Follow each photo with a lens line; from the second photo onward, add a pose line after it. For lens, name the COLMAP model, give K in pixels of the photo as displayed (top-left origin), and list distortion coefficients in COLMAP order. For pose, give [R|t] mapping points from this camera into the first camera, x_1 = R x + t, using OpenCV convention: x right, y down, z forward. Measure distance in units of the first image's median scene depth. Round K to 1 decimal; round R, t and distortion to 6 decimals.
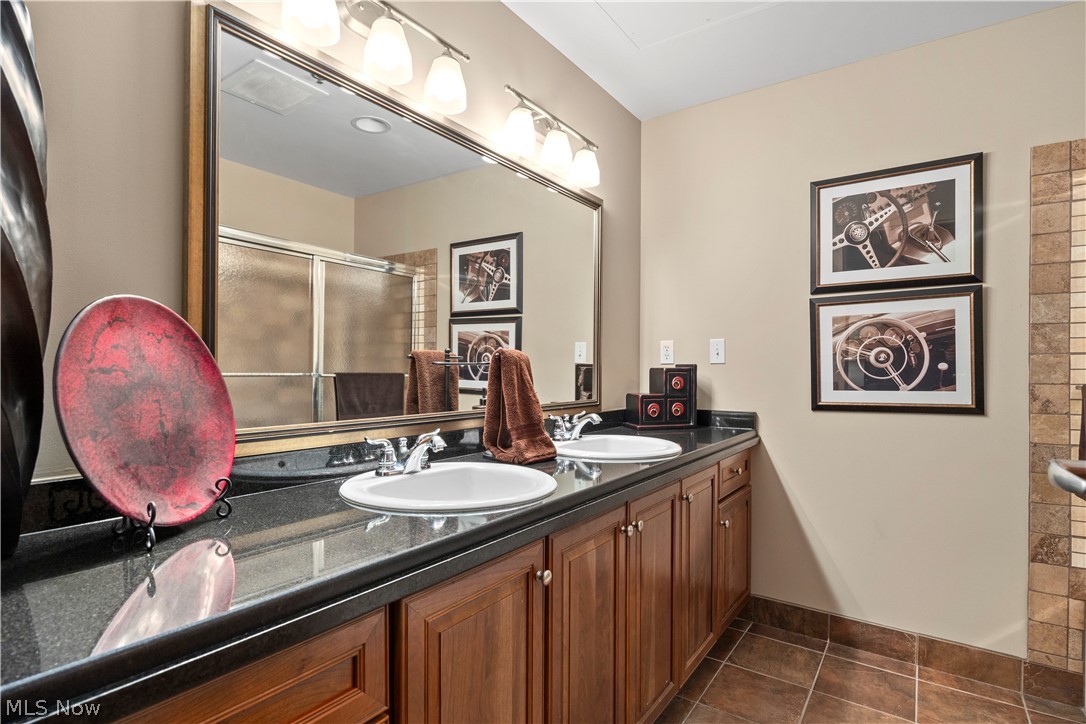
lens RADIAL K [[536.1, 0, 553.1], [0, 536.1, 369.9], [0, 0, 1]] dist [-0.005886, -0.002934]
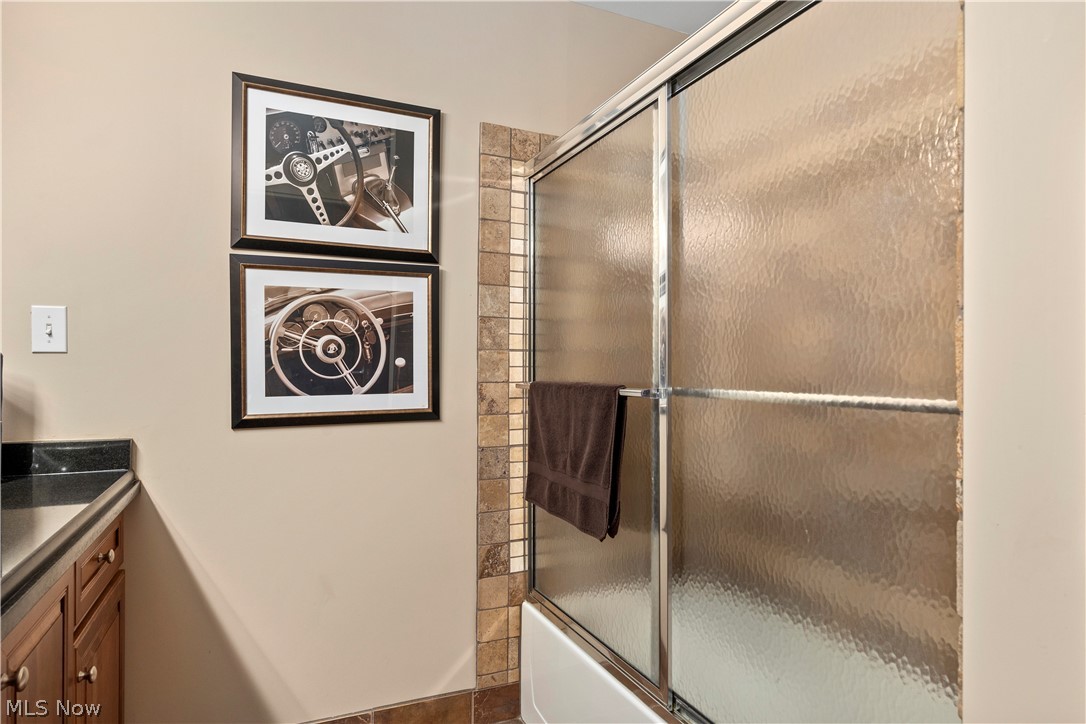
lens RADIAL K [[623.4, 0, 546.0], [0, 623.4, 365.6], [0, 0, 1]] dist [-0.001344, 0.000140]
pose [[0.514187, 0.003319, 0.857672, 0.040598], [-0.007041, 0.999975, 0.000352, -0.003386], [-0.857649, -0.006220, 0.514197, 0.322361]]
